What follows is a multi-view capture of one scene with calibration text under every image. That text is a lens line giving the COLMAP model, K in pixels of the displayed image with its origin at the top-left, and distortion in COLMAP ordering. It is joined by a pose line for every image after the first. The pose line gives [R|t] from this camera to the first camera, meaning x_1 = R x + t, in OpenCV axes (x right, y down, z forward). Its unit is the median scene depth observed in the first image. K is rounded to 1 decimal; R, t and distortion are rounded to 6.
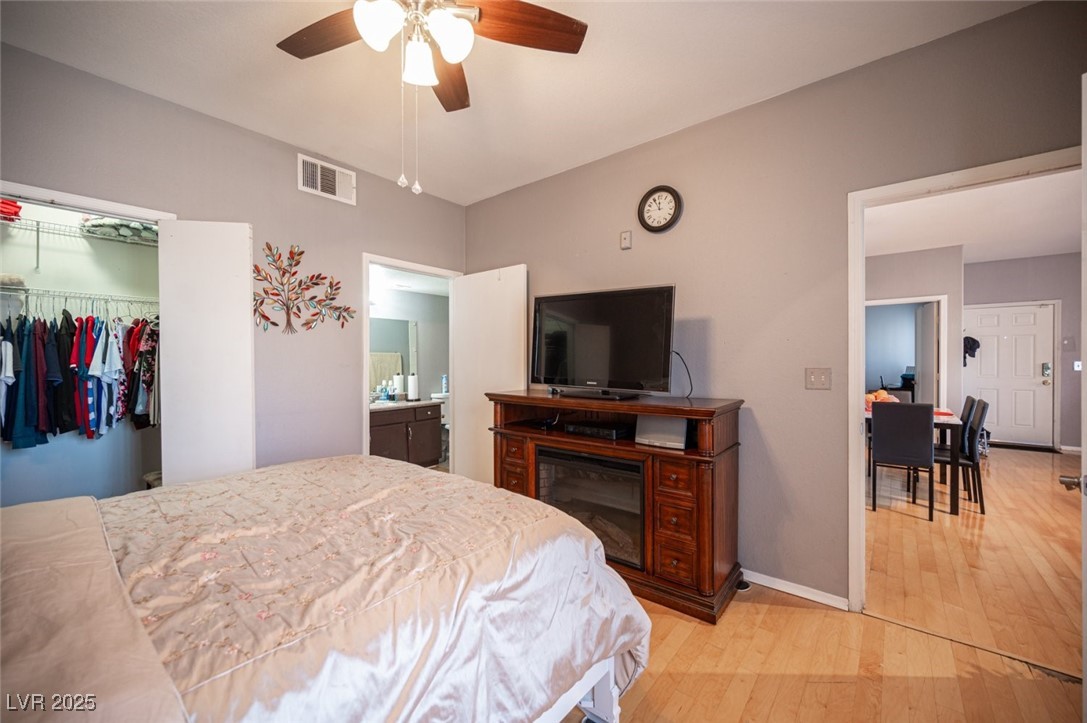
lens RADIAL K [[430.5, 0, 545.4], [0, 430.5, 364.8], [0, 0, 1]] dist [0.001245, -0.000947]
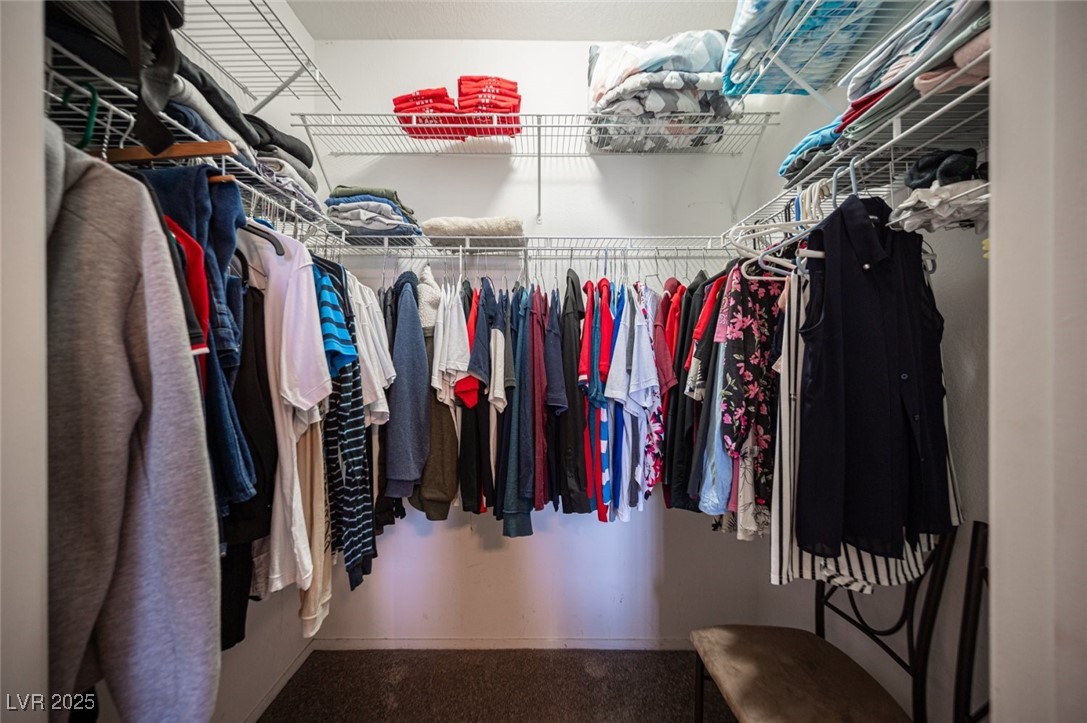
lens RADIAL K [[430.5, 0, 542.6], [0, 430.5, 362.9], [0, 0, 1]] dist [0.001245, -0.000947]
pose [[0.644365, 0.007774, -0.764678, -0.728782], [-0.008572, 0.999959, 0.002943, -0.014336], [0.764670, 0.004659, 0.644406, 0.630092]]
